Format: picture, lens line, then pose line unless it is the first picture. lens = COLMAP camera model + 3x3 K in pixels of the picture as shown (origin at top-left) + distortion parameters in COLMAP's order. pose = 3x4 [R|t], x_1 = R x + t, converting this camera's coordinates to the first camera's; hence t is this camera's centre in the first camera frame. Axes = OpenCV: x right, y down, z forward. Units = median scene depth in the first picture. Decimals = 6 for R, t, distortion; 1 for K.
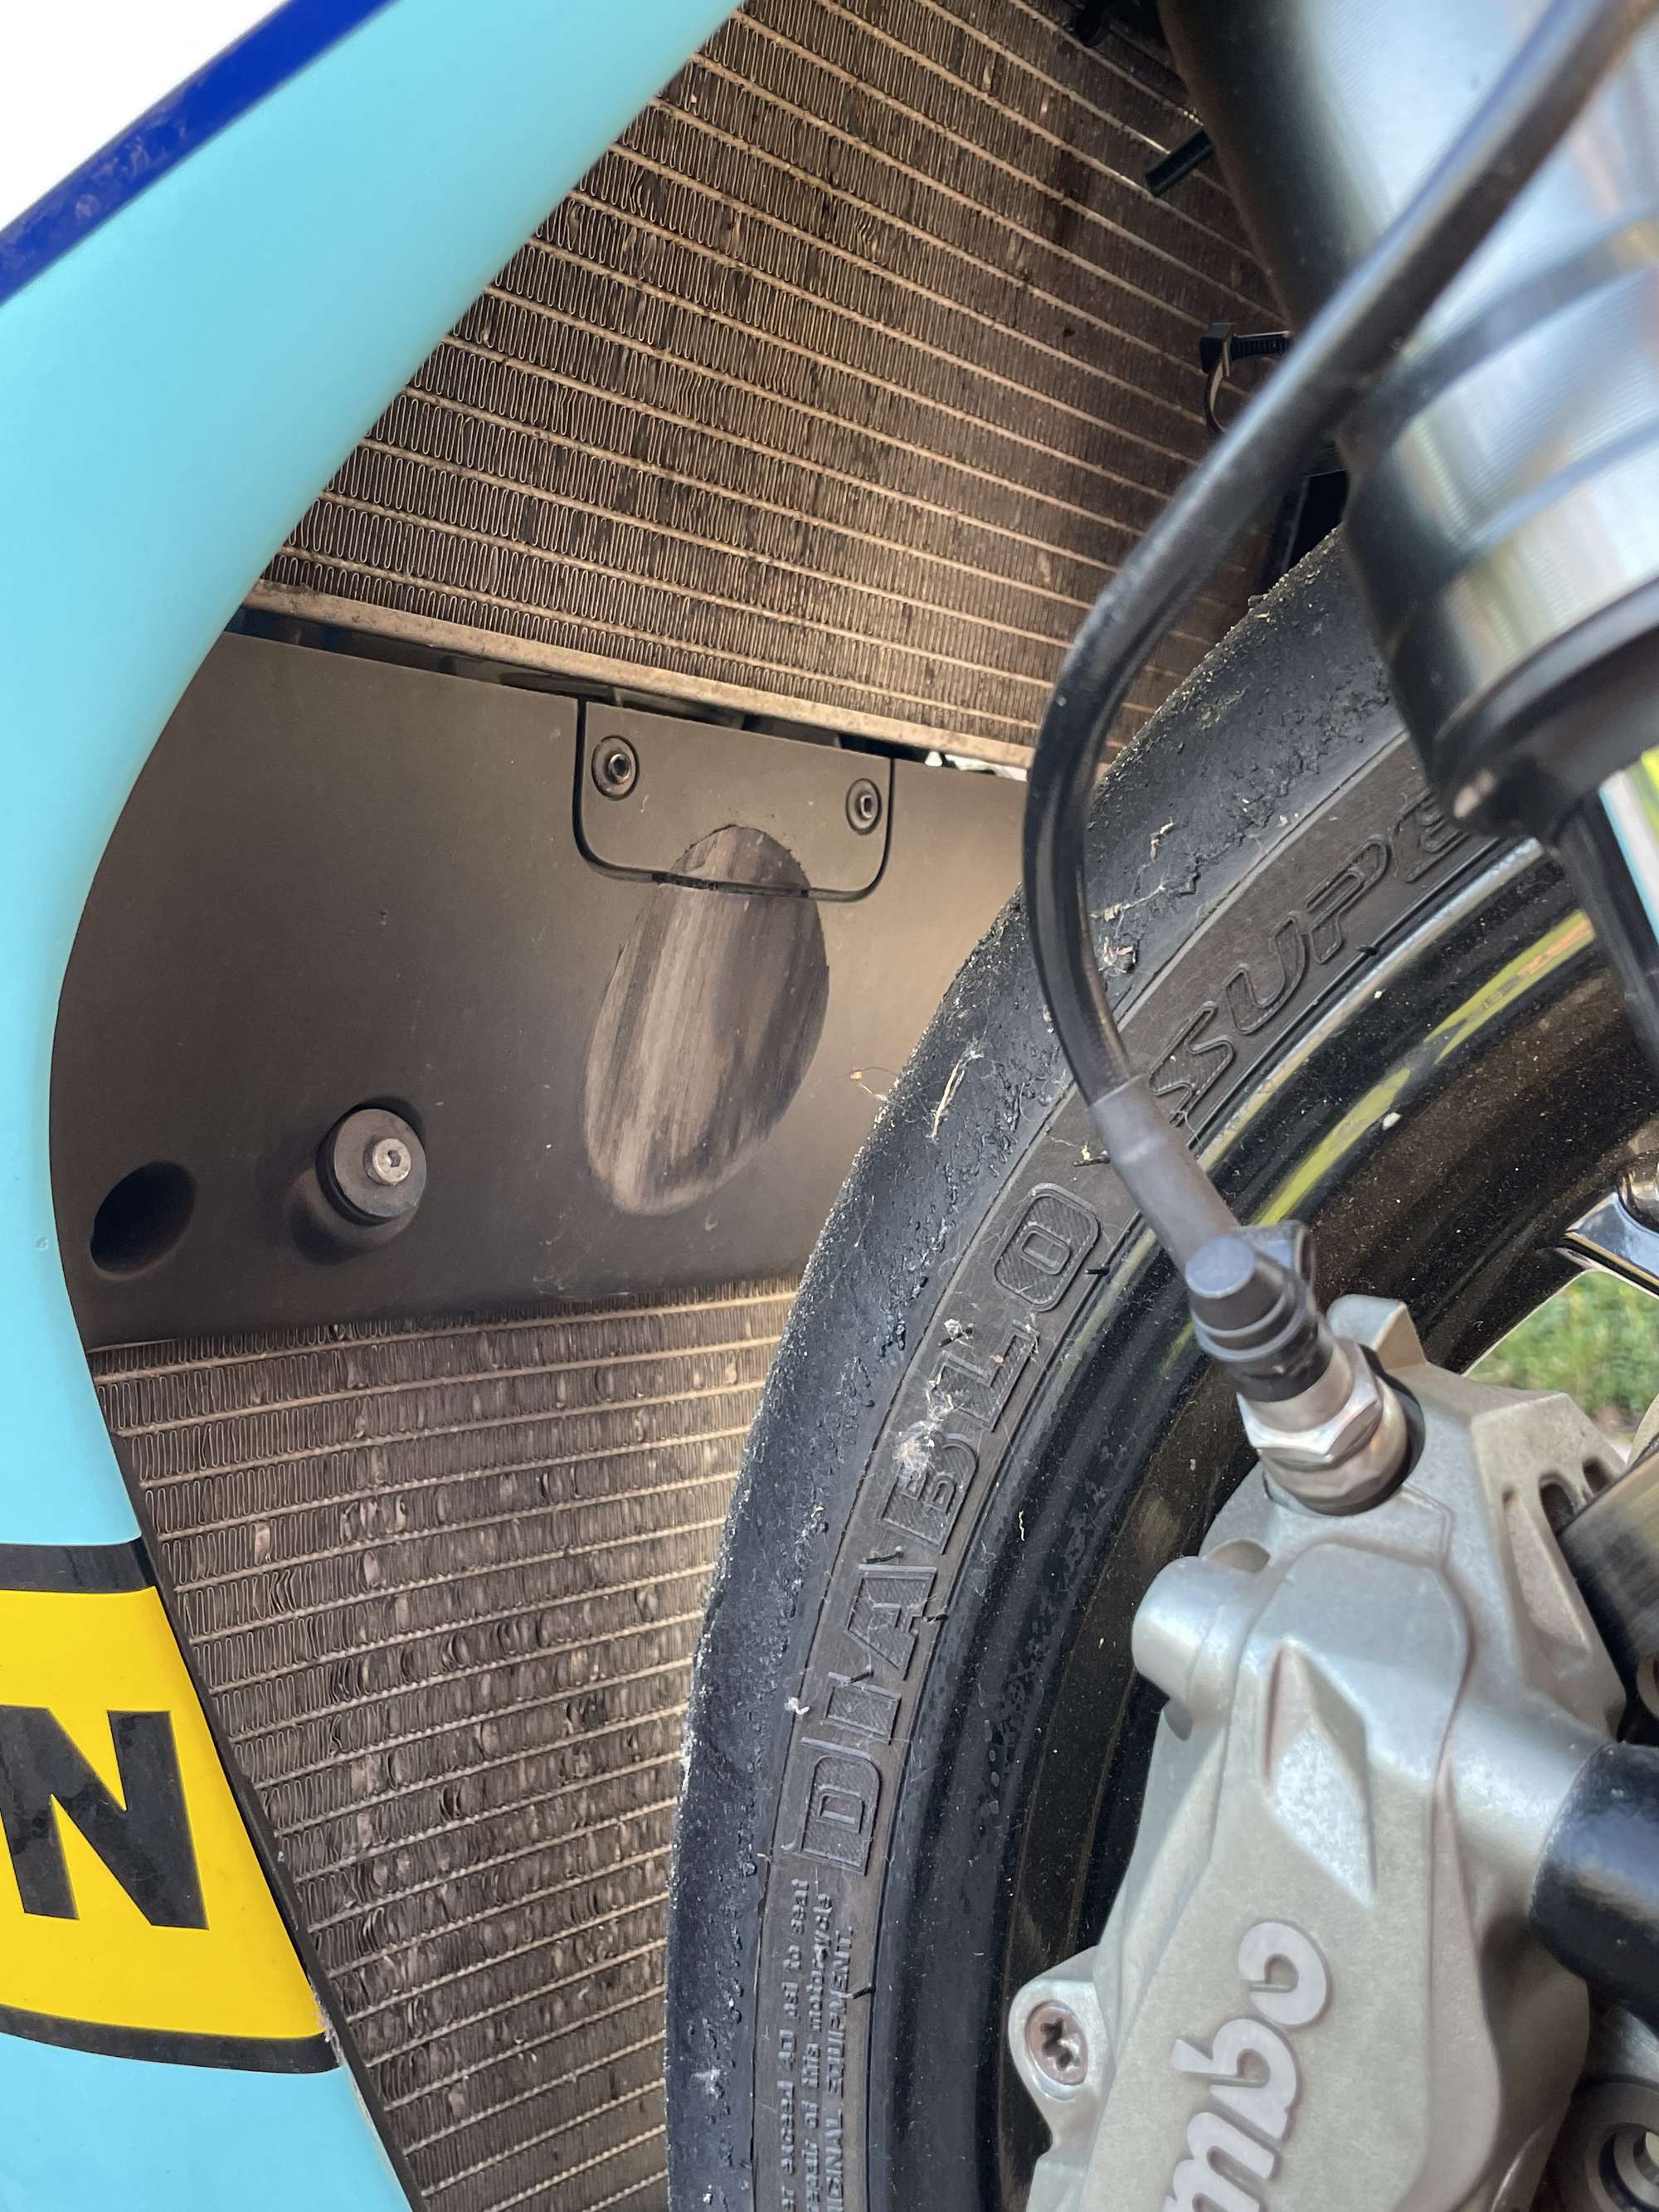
lens RADIAL K [[2103.8, 0, 843.0], [0, 2103.8, 1110.2], [0, 0, 1]] dist [0.026754, 0.000000]
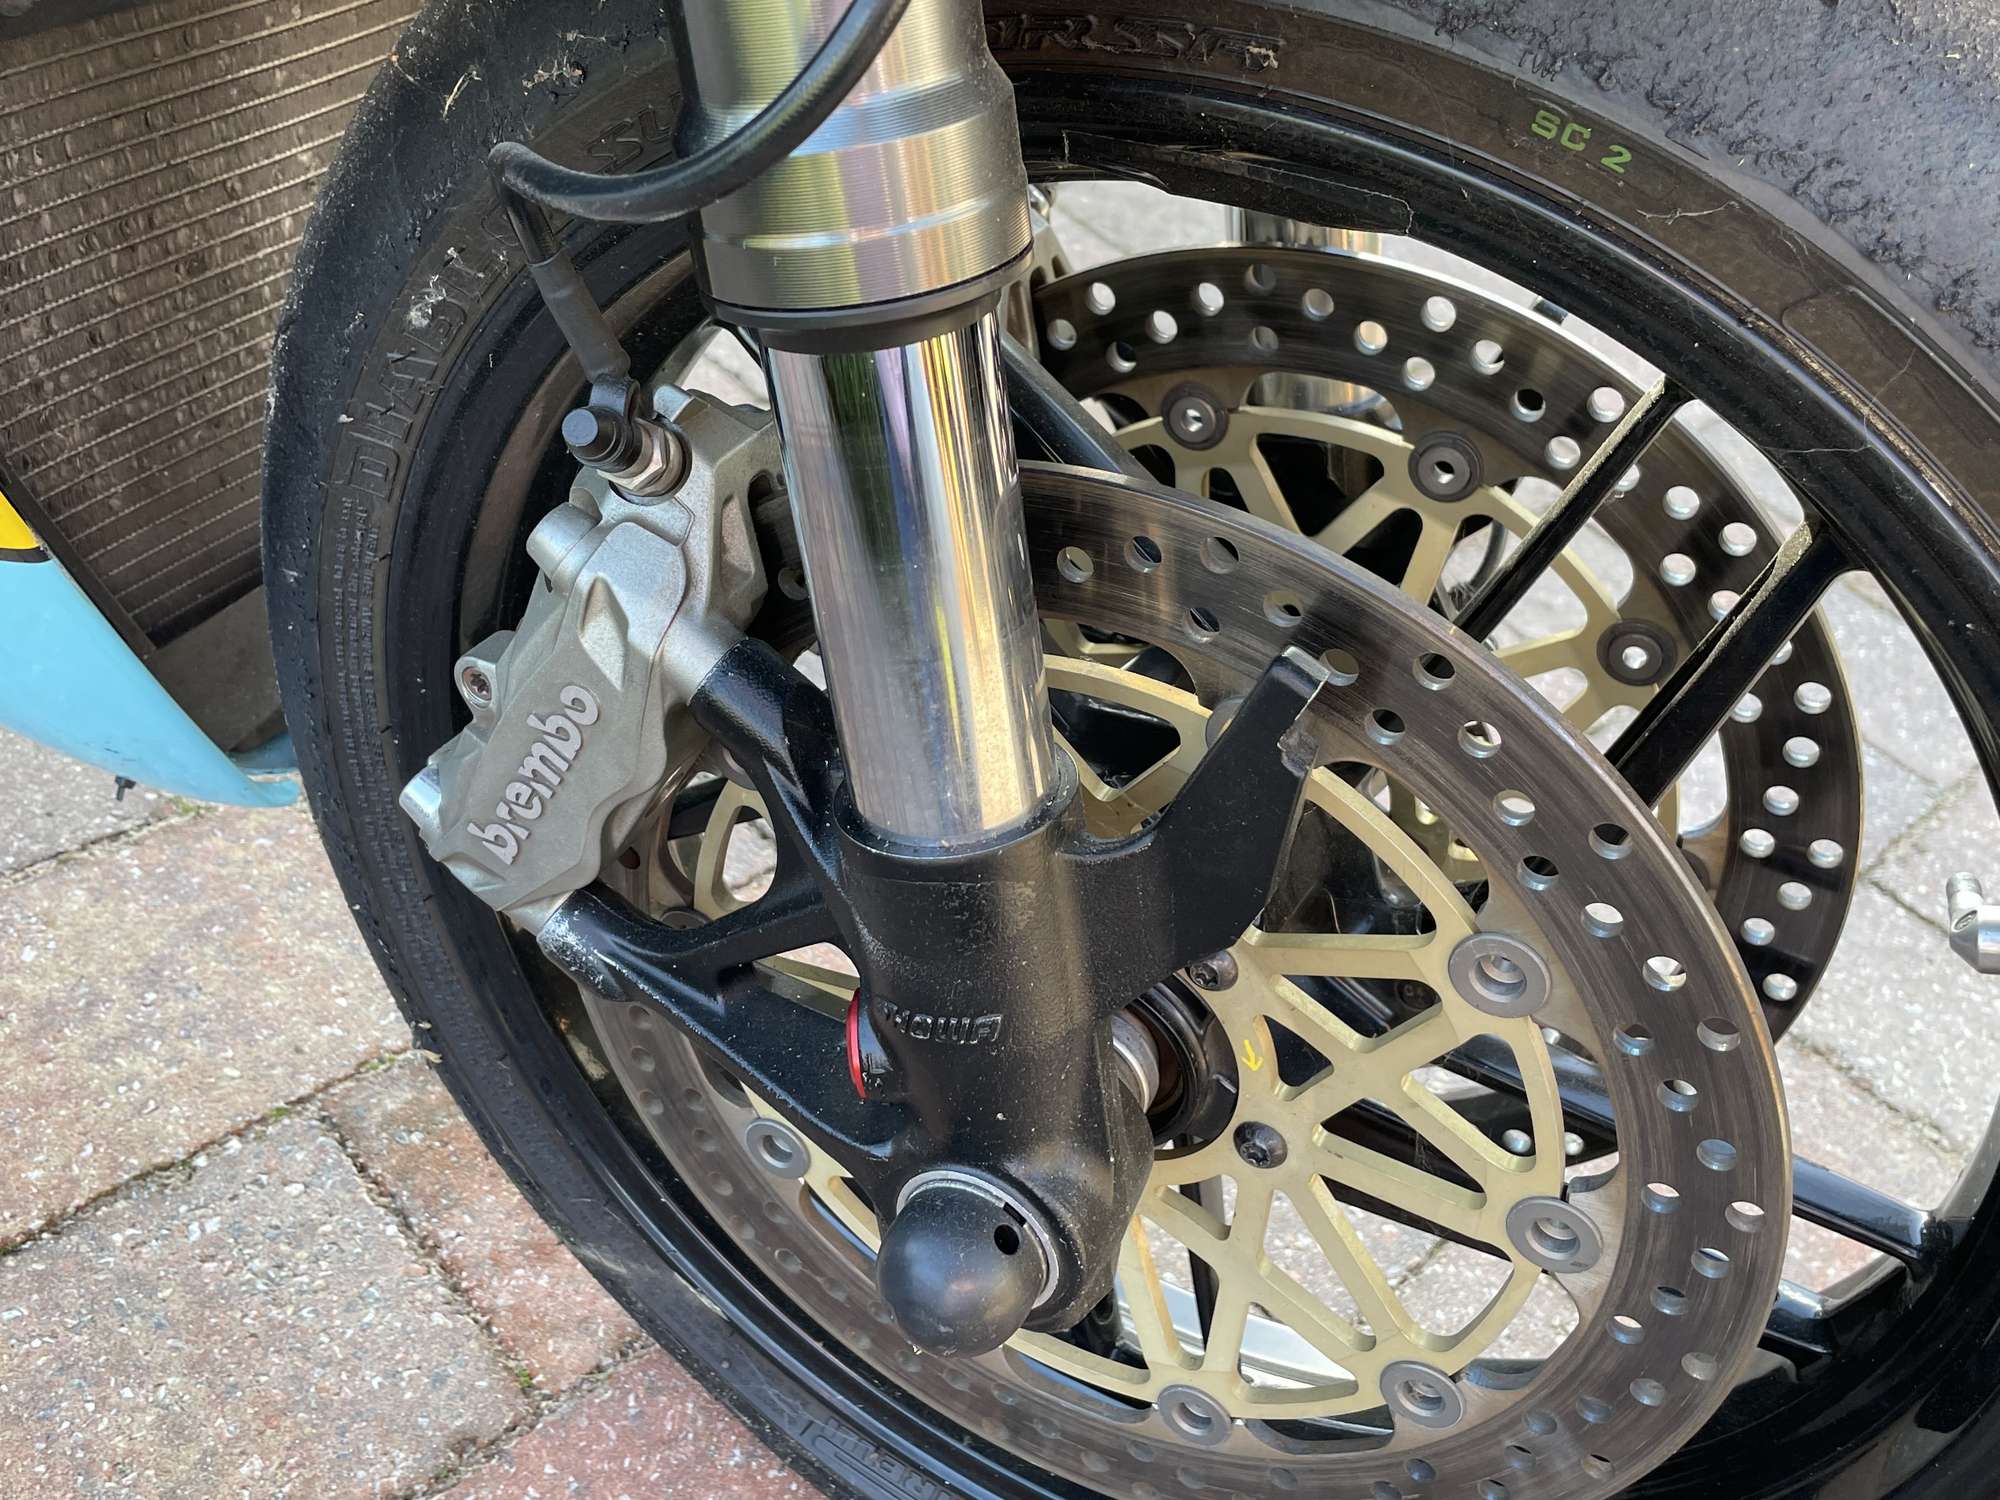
lens RADIAL K [[1902.1, 0, 995.3], [0, 1902.1, 738.3], [0, 0, 1]] dist [0.026754, 0.000000]
pose [[0.952383, 0.027864, 0.303627, 0.011382], [-0.226449, 0.731472, 0.643172, -0.457484], [-0.204174, -0.681302, 0.702951, -0.238343]]
